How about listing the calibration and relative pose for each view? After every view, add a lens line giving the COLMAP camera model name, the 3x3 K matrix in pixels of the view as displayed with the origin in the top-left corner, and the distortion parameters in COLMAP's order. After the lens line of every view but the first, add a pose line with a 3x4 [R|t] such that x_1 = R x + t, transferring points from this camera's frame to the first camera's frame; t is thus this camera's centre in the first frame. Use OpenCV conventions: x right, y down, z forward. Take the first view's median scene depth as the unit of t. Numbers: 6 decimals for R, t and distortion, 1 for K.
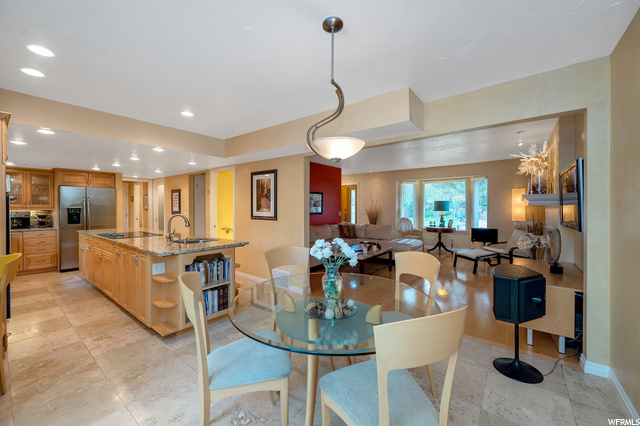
lens RADIAL K [[255.9, 0, 320.3], [0, 255.9, 209.6], [0, 0, 1]] dist [-0.004558, -0.000237]
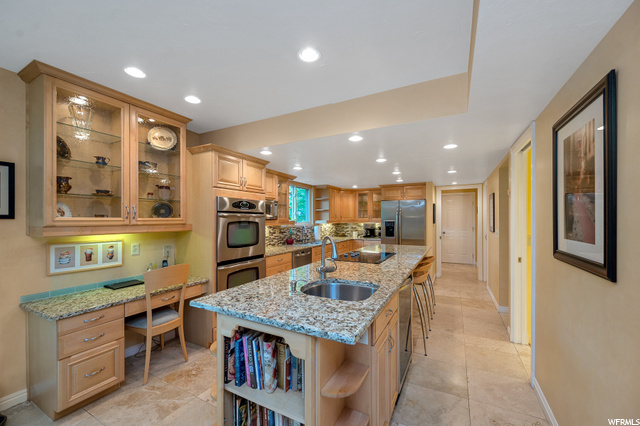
lens RADIAL K [[255.9, 0, 321.0], [0, 255.9, 217.8], [0, 0, 1]] dist [-0.004558, -0.000237]
pose [[0.178517, -0.003856, -0.983929, 0.016053], [-0.009770, 0.999936, -0.005692, -0.014021], [0.983888, 0.010629, 0.178468, 0.638023]]
